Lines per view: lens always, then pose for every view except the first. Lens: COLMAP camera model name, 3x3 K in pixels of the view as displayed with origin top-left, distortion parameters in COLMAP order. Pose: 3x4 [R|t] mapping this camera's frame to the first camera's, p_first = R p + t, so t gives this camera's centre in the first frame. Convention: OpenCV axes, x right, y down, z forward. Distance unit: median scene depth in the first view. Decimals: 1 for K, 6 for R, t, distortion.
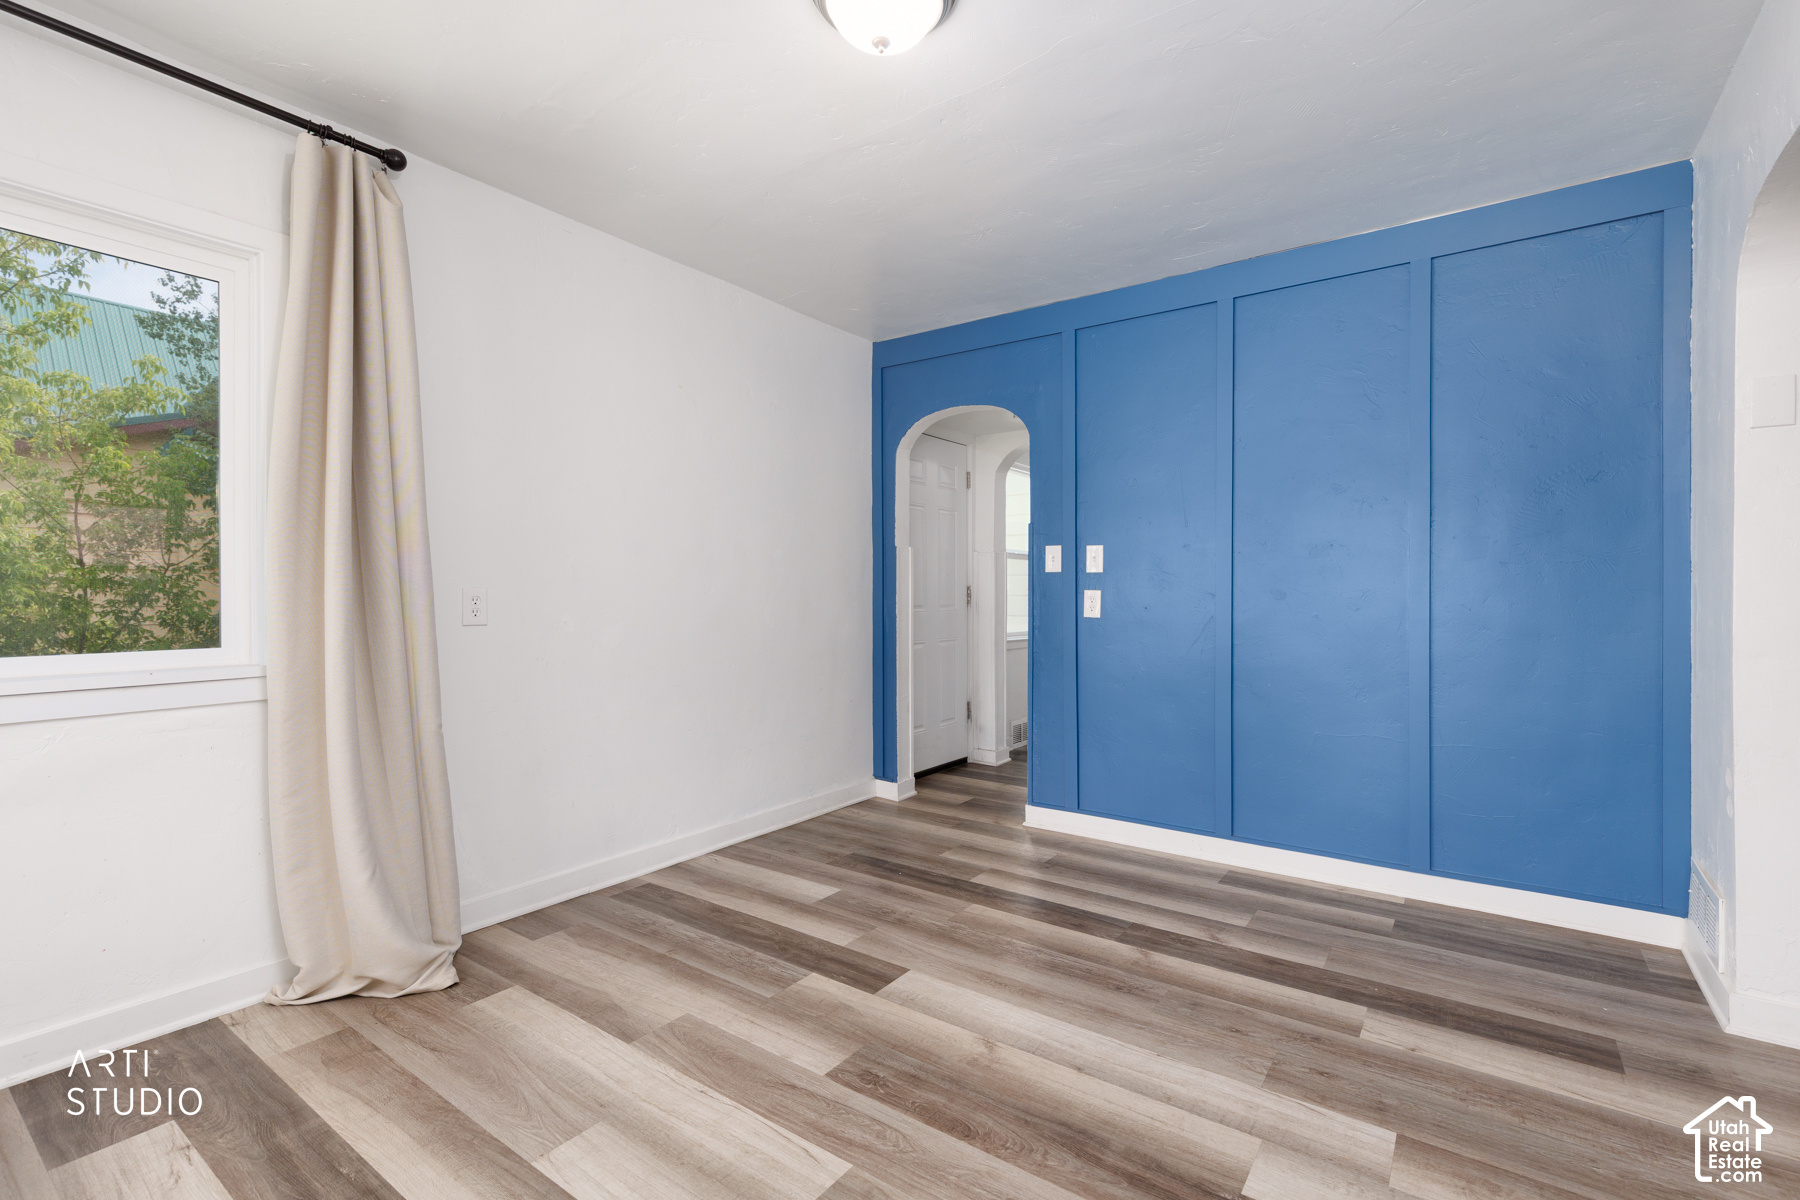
lens RADIAL K [[814.1, 0, 904.7], [0, 814.1, 590.1], [0, 0, 1]] dist [0.010512, 0.000460]
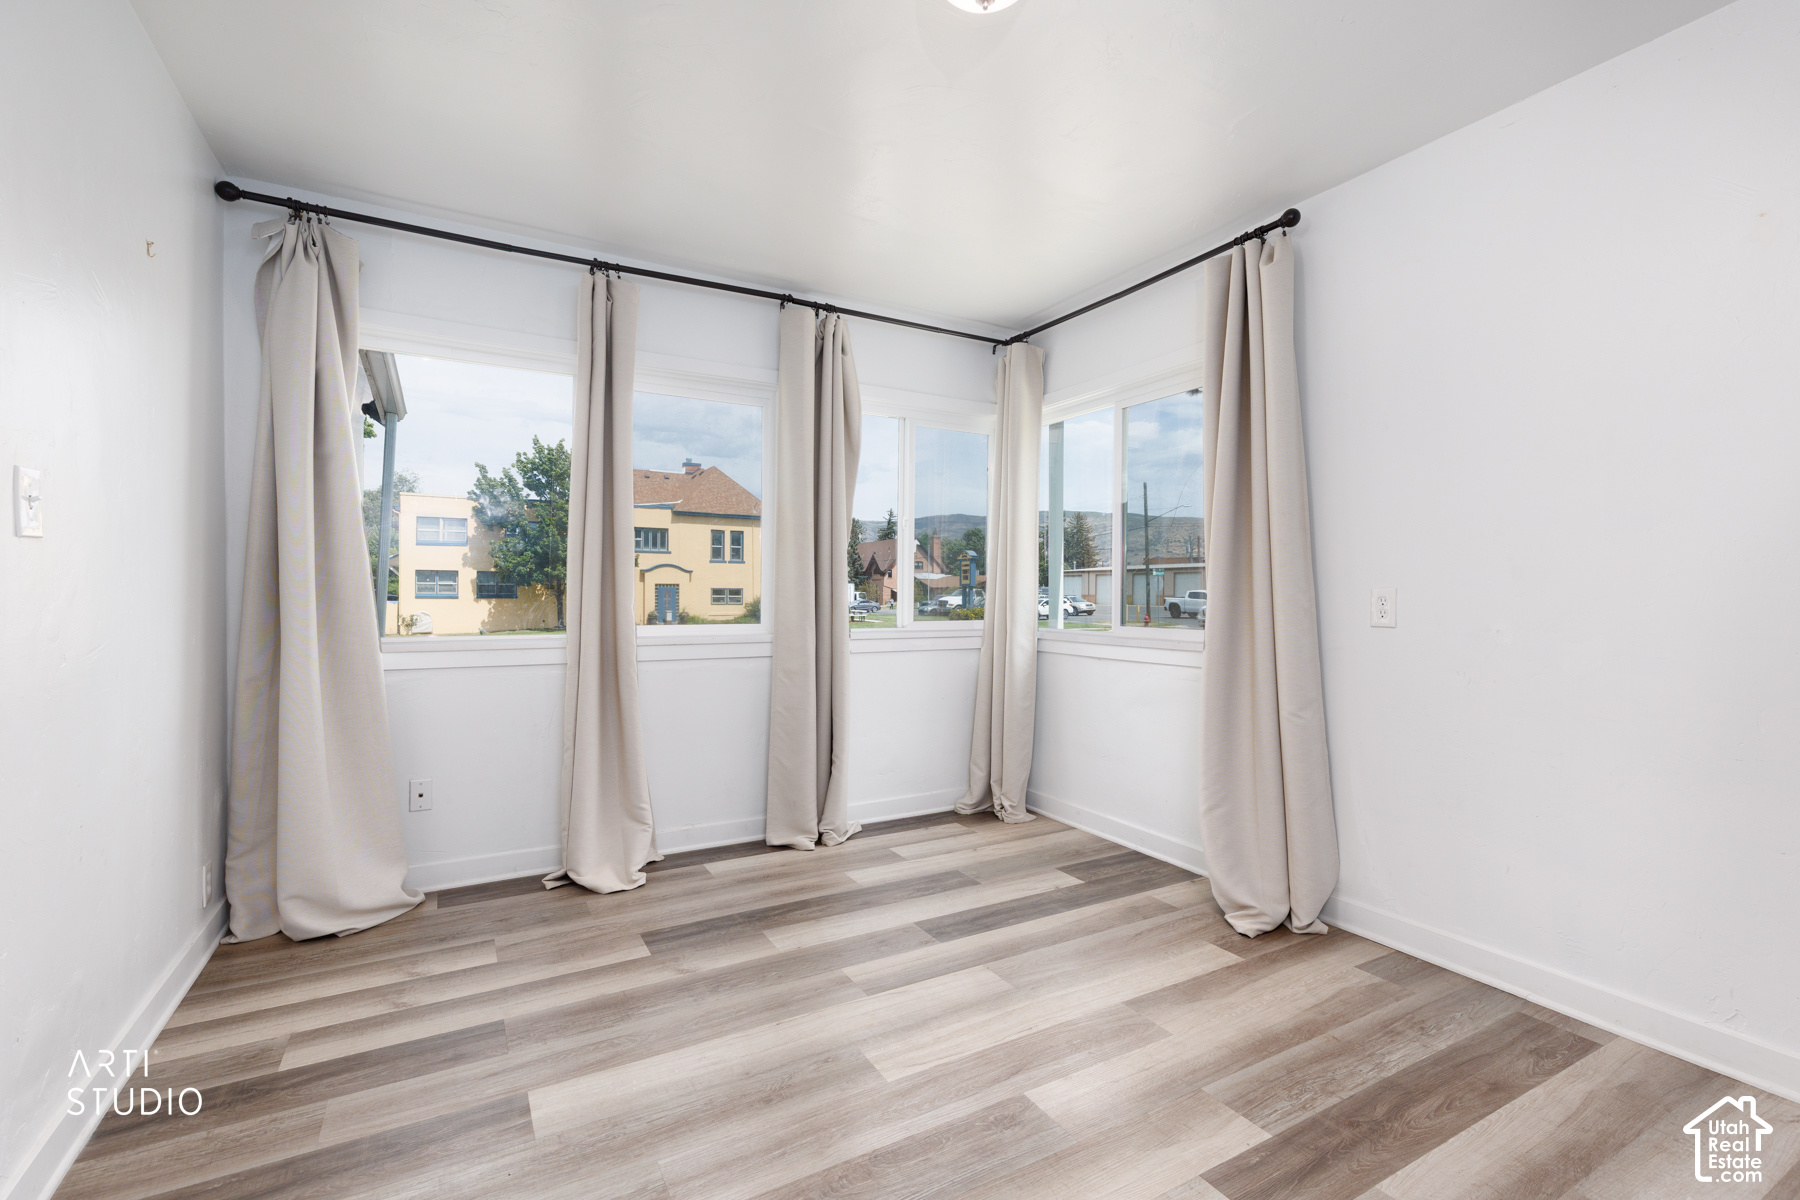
lens RADIAL K [[814.1, 0, 910.9], [0, 814.1, 591.4], [0, 0, 1]] dist [0.010512, 0.000460]
pose [[-0.424384, -0.004077, -0.905473, 0.638669], [0.002420, 0.999981, -0.005637, 0.006022], [0.905479, -0.004584, -0.424366, 0.993262]]
